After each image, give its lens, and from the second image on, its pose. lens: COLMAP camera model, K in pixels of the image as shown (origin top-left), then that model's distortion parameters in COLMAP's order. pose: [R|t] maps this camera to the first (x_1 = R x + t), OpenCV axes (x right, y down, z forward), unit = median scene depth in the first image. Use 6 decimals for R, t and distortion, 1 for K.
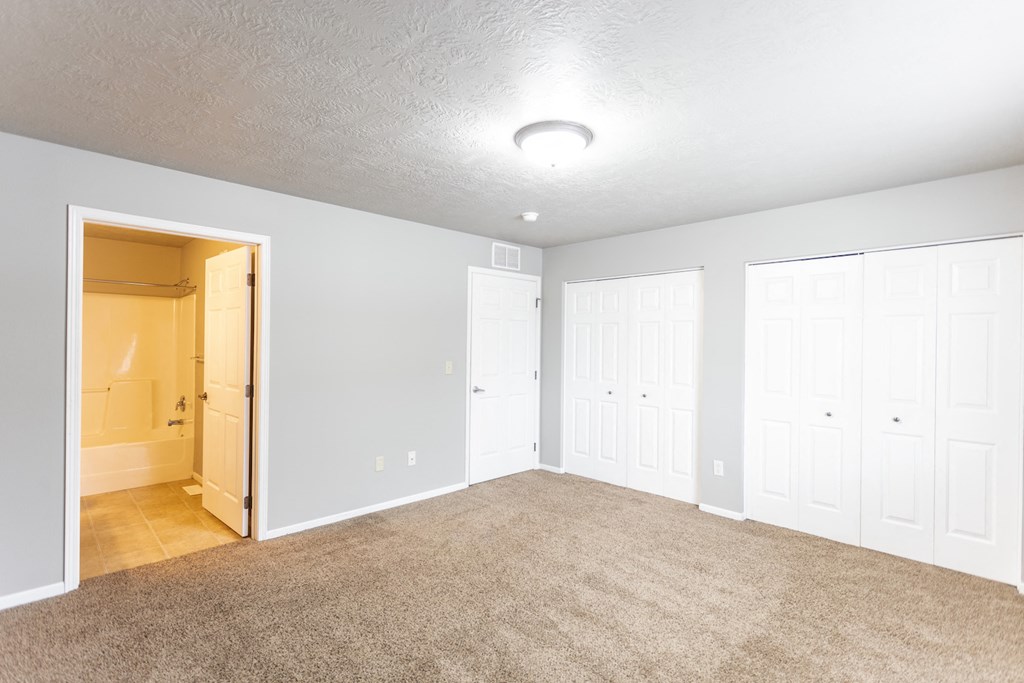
lens RADIAL K [[476.5, 0, 516.3], [0, 476.5, 341.4], [0, 0, 1]] dist [0.002140, 0.000226]
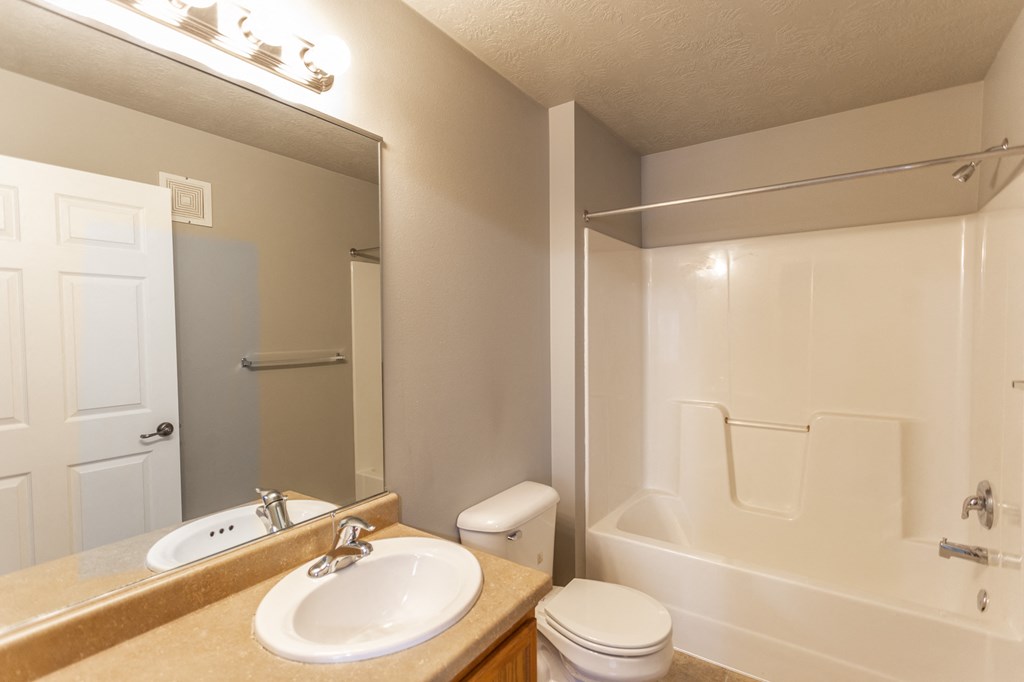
lens RADIAL K [[476.5, 0, 515.5], [0, 476.5, 343.0], [0, 0, 1]] dist [0.002140, 0.000226]
pose [[0.184691, 0.013920, -0.982698, -0.418545], [0.009498, 0.999828, 0.015948, 0.003457], [0.982751, -0.012279, 0.184527, 0.595407]]
